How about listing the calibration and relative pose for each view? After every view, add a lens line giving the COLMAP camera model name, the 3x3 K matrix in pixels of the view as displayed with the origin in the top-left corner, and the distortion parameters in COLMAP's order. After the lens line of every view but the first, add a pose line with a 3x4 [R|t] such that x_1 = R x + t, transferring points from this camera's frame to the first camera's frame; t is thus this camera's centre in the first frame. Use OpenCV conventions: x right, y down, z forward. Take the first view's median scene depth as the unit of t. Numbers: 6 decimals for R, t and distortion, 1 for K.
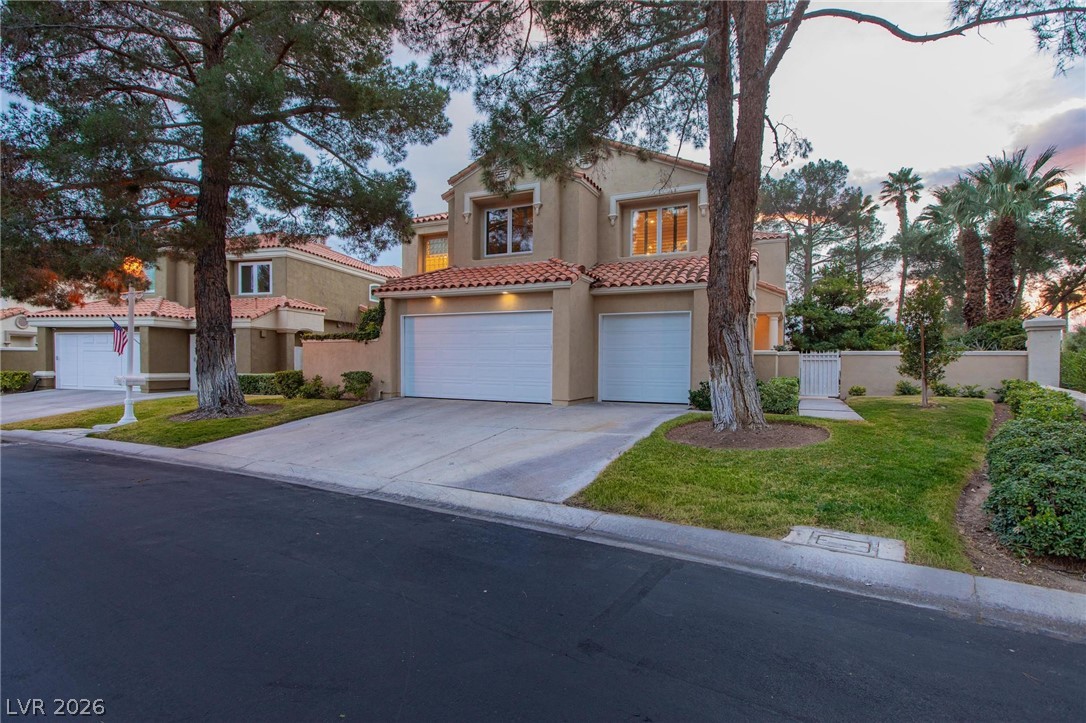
lens RADIAL K [[543.5, 0, 539.5], [0, 543.5, 375.7], [0, 0, 1]] dist [-0.001304, -0.001058]
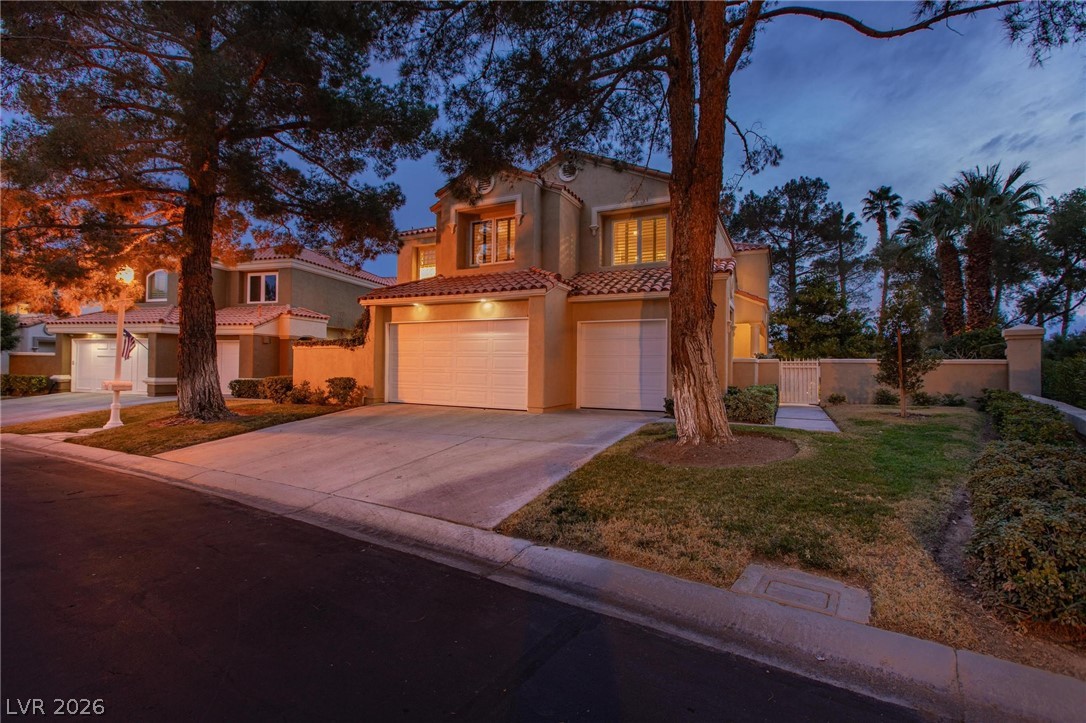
lens RADIAL K [[502.6, 0, 539.7], [0, 502.6, 360.8], [0, 0, 1]] dist [-0.004756, -0.000844]
pose [[0.999841, 0.003438, -0.017475, 0.056522], [-0.004088, 0.999296, -0.037297, -0.005703], [0.017334, 0.037363, 0.999151, 0.067514]]
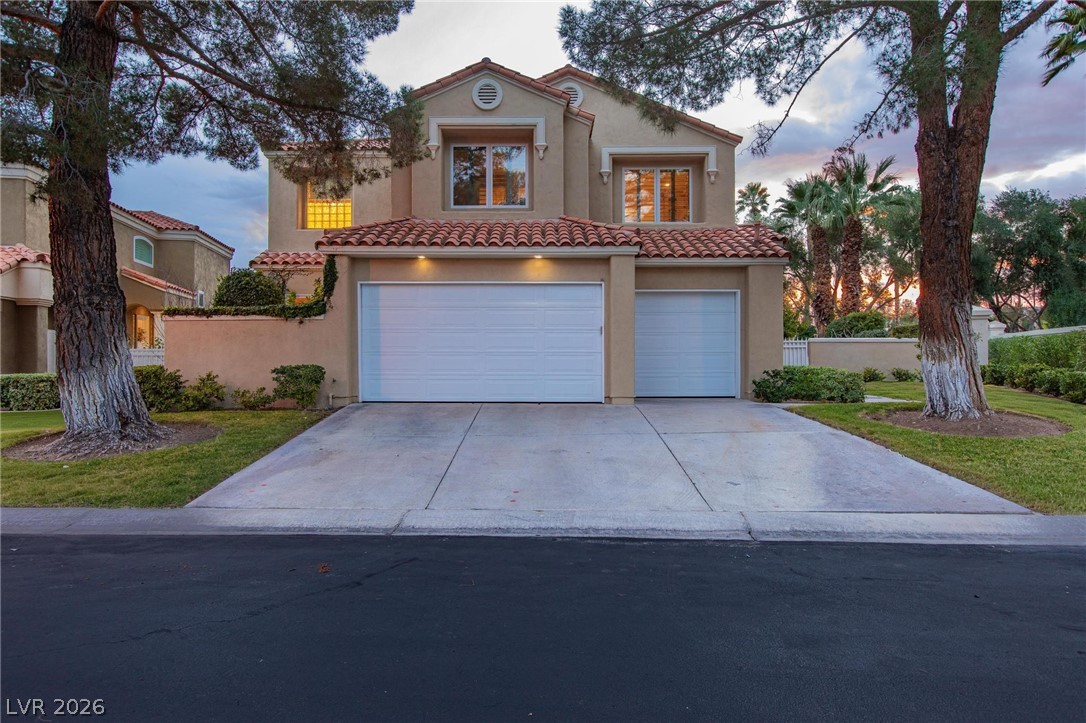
lens RADIAL K [[650.5, 0, 541.7], [0, 650.5, 360.6], [0, 0, 1]] dist [0.001563, -0.003237]
pose [[0.903135, -0.010406, 0.429230, -0.433674], [0.018861, 0.999703, -0.015449, 0.004376], [-0.428942, 0.022048, 0.903063, 0.185196]]
